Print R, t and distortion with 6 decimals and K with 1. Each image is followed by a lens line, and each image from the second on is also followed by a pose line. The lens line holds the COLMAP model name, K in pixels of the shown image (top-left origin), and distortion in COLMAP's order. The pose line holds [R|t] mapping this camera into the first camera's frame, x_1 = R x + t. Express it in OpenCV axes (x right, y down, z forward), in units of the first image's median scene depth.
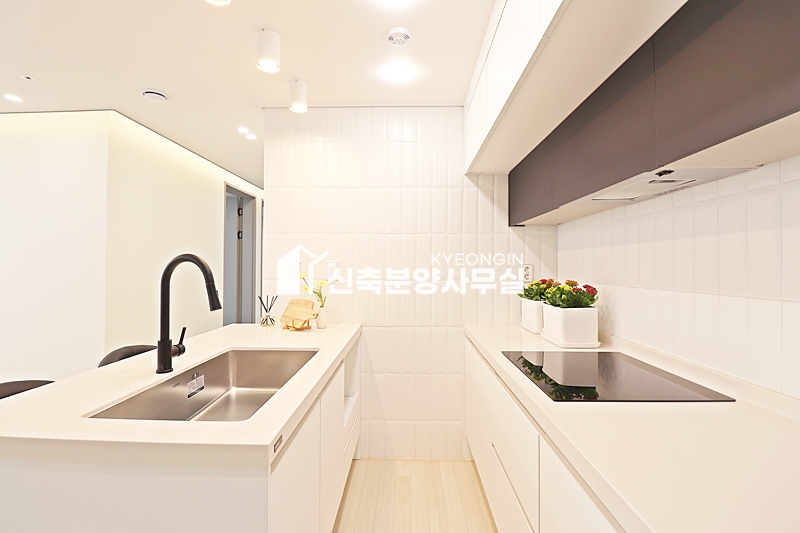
lens RADIAL K [[370.3, 0, 400.7], [0, 370.3, 260.8], [0, 0, 1]] dist [-0.001513, -0.011784]
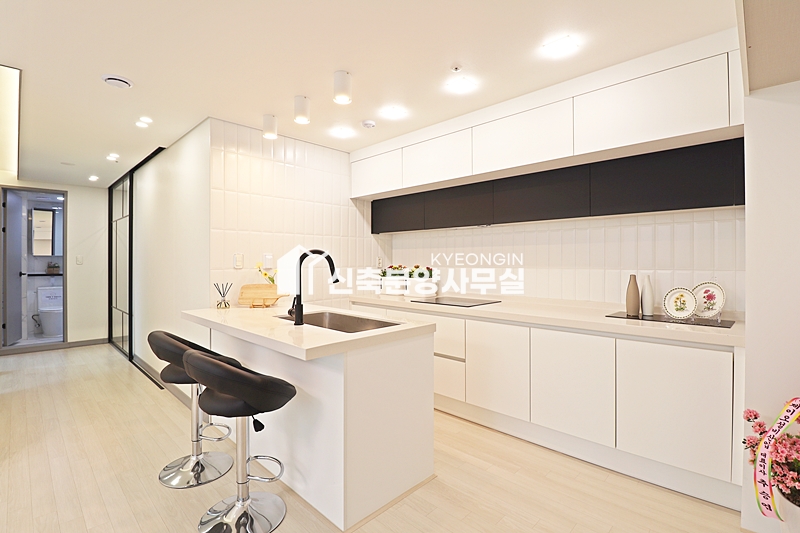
lens RADIAL K [[375.1, 0, 398.1], [0, 375.1, 261.7], [0, 0, 1]] dist [0.000917, -0.013385]
pose [[0.687516, -0.006320, 0.726142, -0.853914], [-0.008493, 0.999824, 0.016743, 0.002345], [-0.726120, -0.017679, 0.687341, -0.224712]]
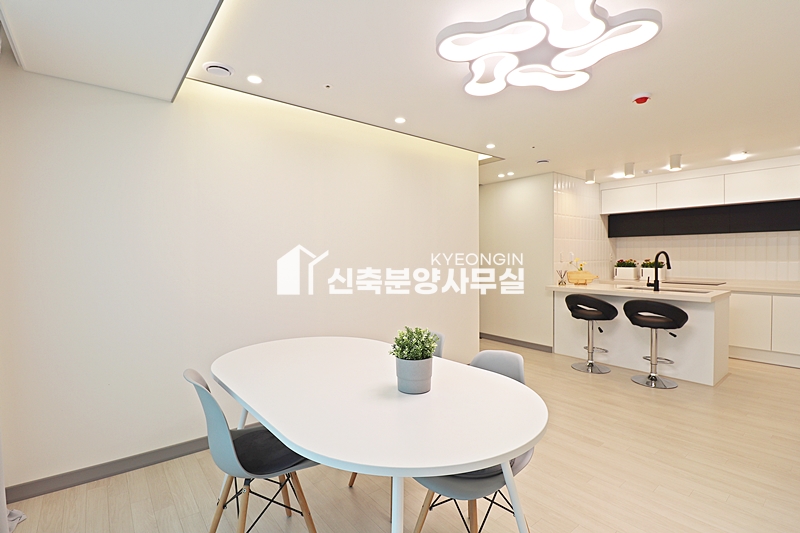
lens RADIAL K [[375.1, 0, 398.1], [0, 375.1, 261.7], [0, 0, 1]] dist [0.000917, -0.013385]
pose [[0.768434, -0.019867, 0.639620, -2.365570], [-0.000906, 0.999483, 0.032133, -0.016004], [-0.639928, -0.025272, 0.768019, 0.016632]]
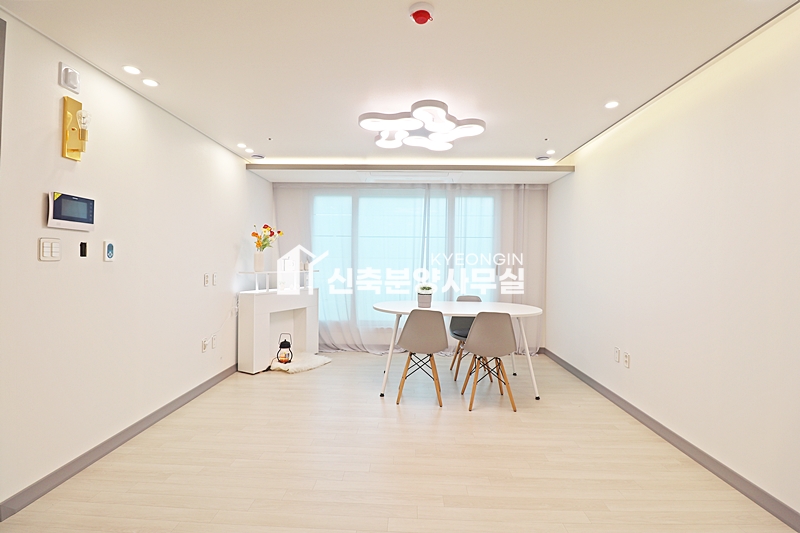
lens RADIAL K [[370.3, 0, 400.7], [0, 370.3, 260.8], [0, 0, 1]] dist [-0.001513, -0.011784]
pose [[-0.007589, -0.003964, -0.999963, -0.441571], [0.002986, 0.999988, -0.003987, 0.019294], [0.999967, -0.003016, -0.007577, 0.368421]]
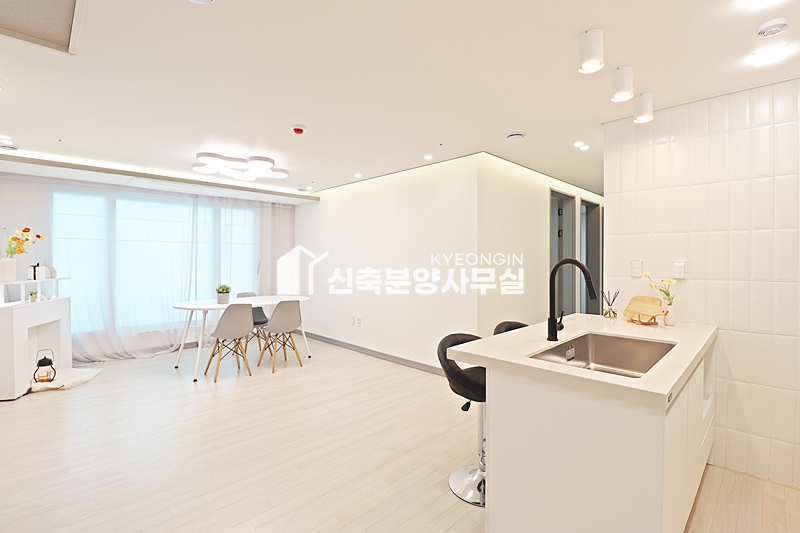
lens RADIAL K [[370.3, 0, 400.7], [0, 370.3, 260.8], [0, 0, 1]] dist [-0.001513, -0.011784]
pose [[0.716884, -0.001409, -0.697191, -0.032720], [0.012863, 0.999854, 0.011206, -0.019023], [0.697074, -0.017002, 0.716798, -0.250318]]
